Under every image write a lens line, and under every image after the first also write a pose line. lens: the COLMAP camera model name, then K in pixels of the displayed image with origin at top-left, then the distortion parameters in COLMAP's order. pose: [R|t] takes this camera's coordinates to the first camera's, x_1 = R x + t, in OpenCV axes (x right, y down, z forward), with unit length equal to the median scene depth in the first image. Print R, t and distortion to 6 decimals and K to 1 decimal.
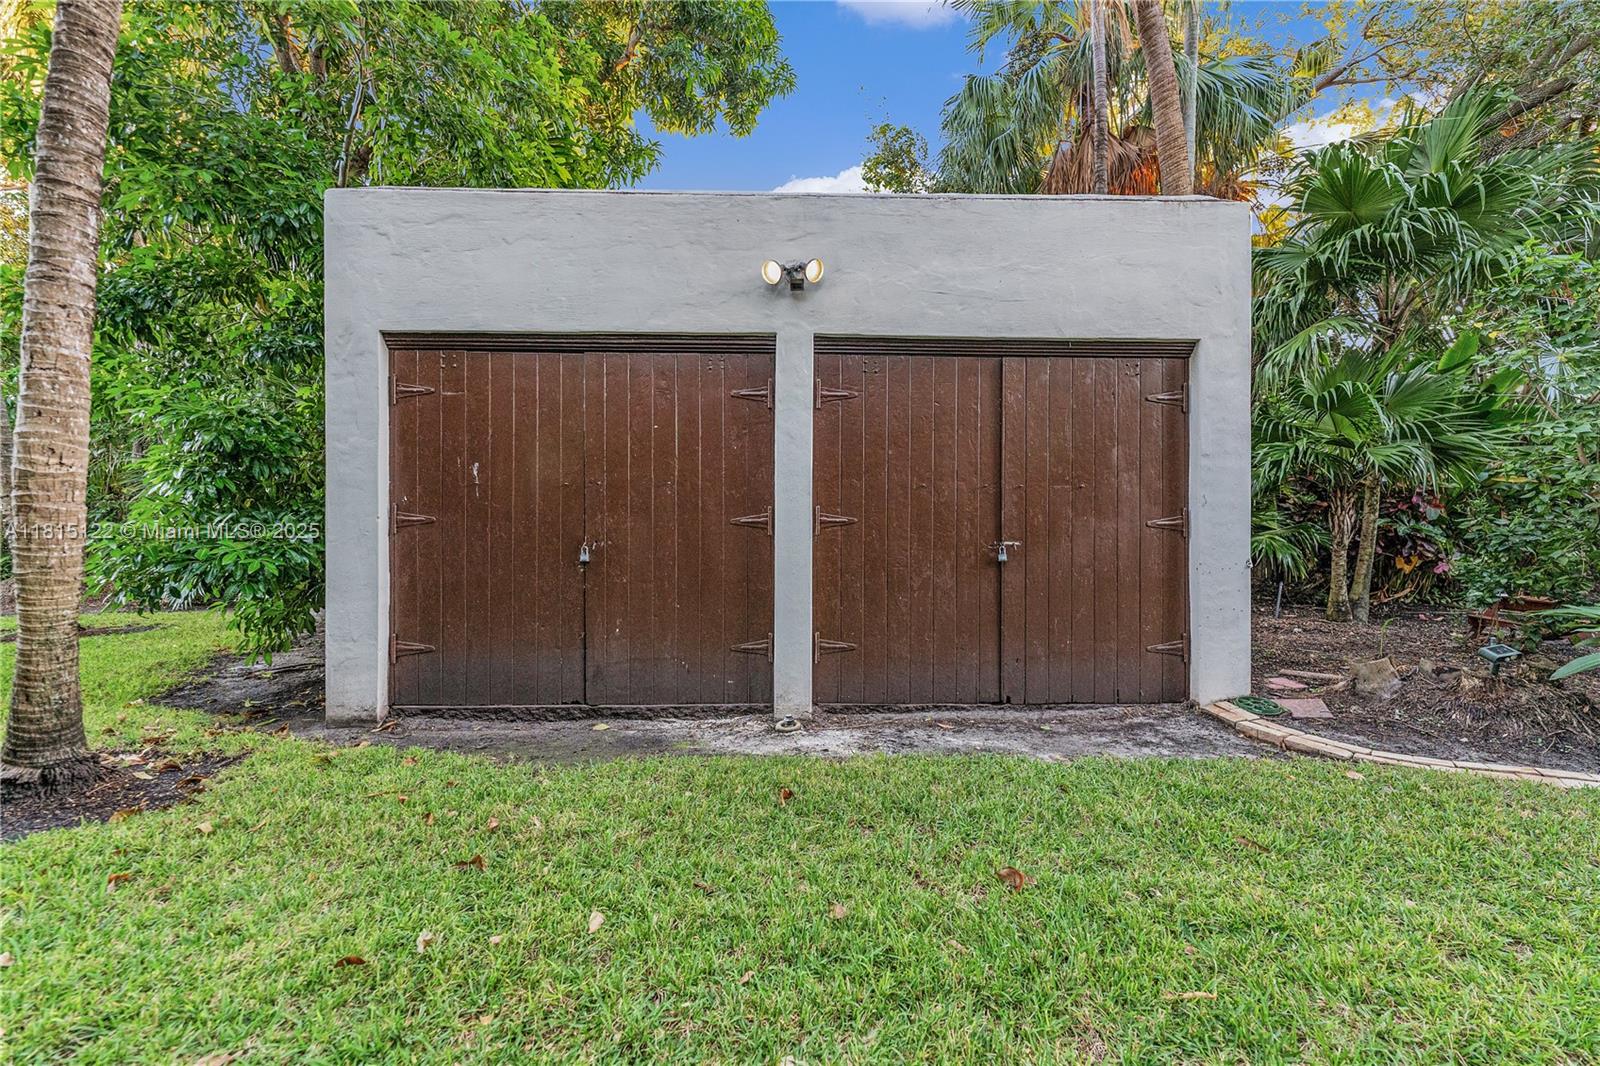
lens RADIAL K [[673.5, 0, 801.2], [0, 673.5, 525.4], [0, 0, 1]] dist [0.013805, 0.000209]
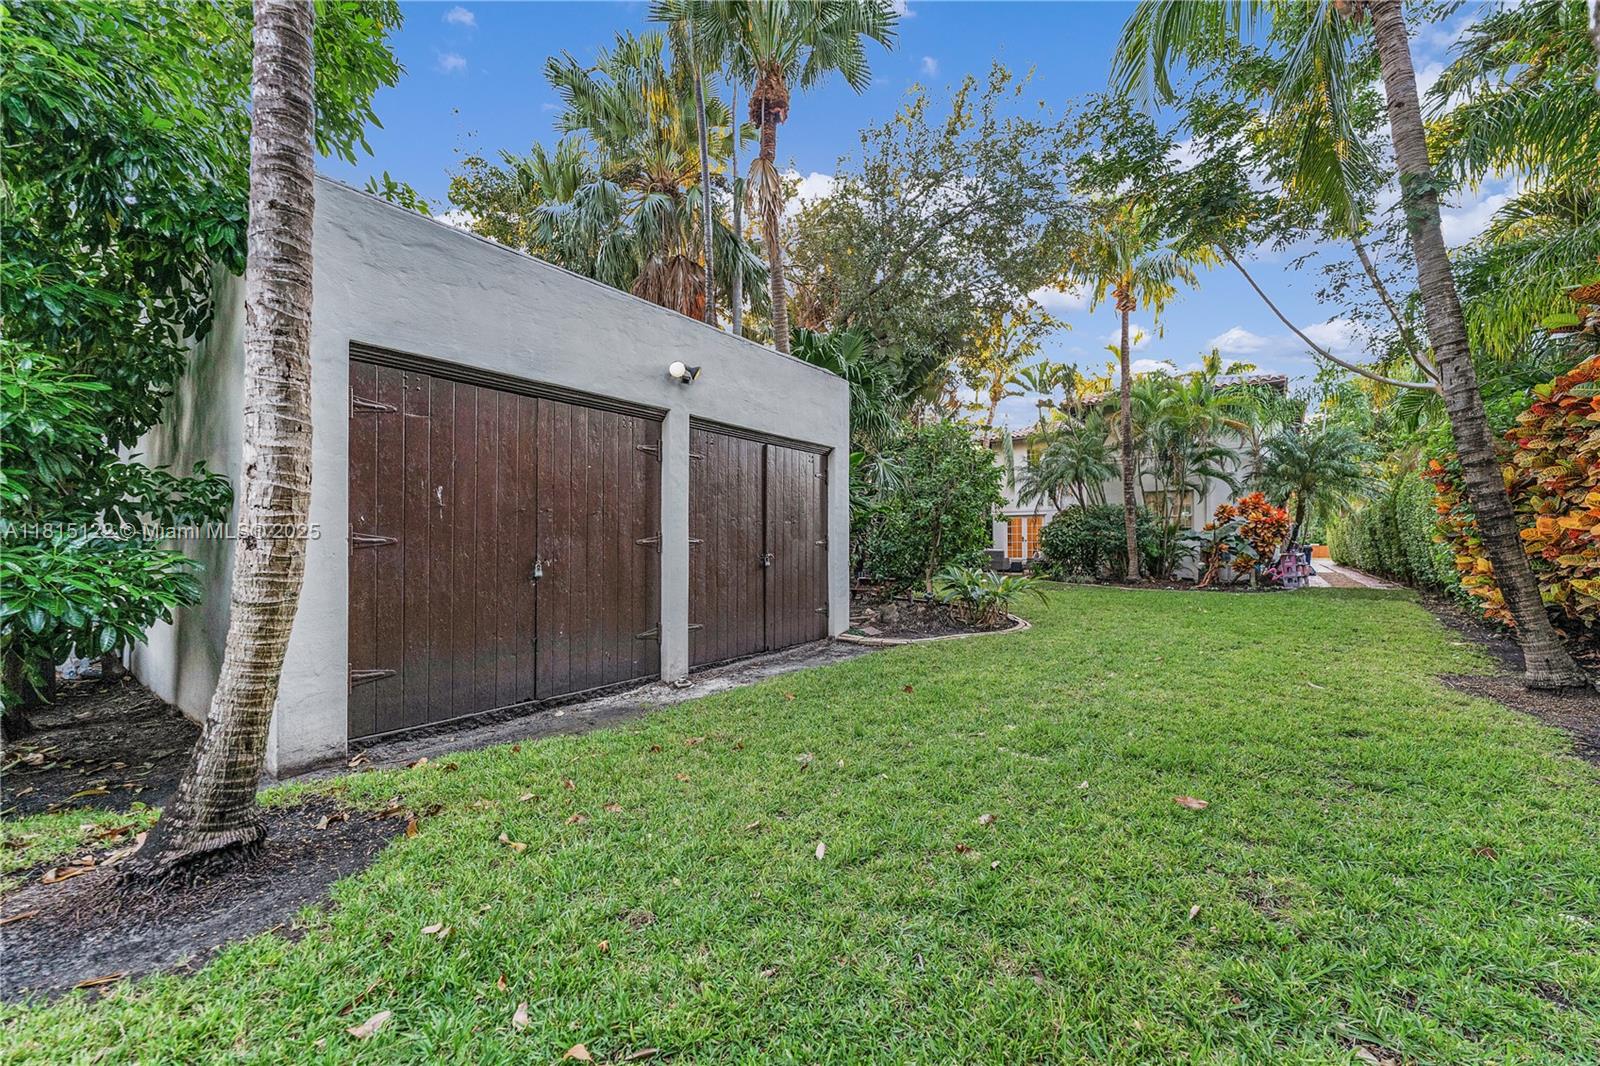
lens RADIAL K [[673.5, 0, 792.1], [0, 673.5, 537.0], [0, 0, 1]] dist [0.013805, 0.000209]
pose [[0.604603, 0.004257, 0.796516, -0.989143], [0.003641, 0.999961, -0.008108, -0.004212], [-0.796519, 0.007802, 0.604563, -0.056318]]
